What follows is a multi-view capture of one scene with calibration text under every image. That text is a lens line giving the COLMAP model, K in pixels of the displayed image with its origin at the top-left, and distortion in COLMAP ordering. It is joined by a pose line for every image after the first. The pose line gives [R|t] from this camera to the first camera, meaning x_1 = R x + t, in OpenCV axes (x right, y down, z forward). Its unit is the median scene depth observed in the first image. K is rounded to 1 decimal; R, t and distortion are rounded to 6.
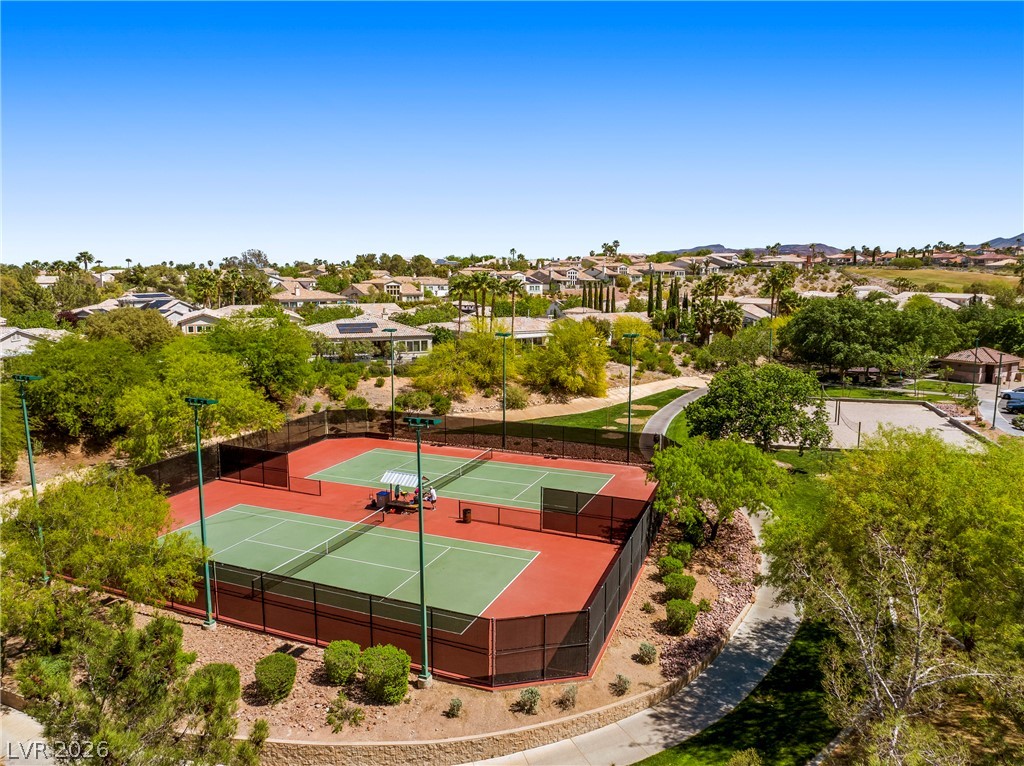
lens RADIAL K [[705.7, 0, 512.1], [0, 705.7, 384.2], [0, 0, 1]] dist [-0.039841, 0.004395]
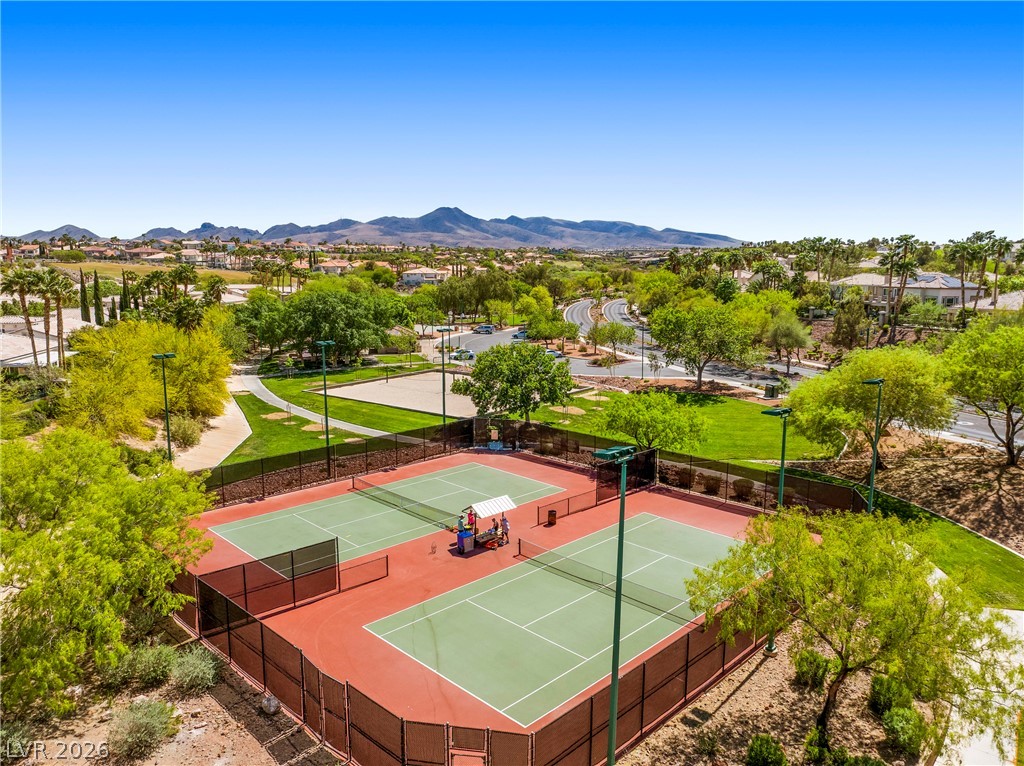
lens RADIAL K [[705.7, 0, 511.9], [0, 705.7, 383.0], [0, 0, 1]] dist [-0.039841, 0.004395]
pose [[0.374720, -0.145152, 0.915705, -0.722374], [0.136163, 0.985575, 0.100508, -0.081037], [-0.917085, 0.087023, 0.389079, 0.476458]]
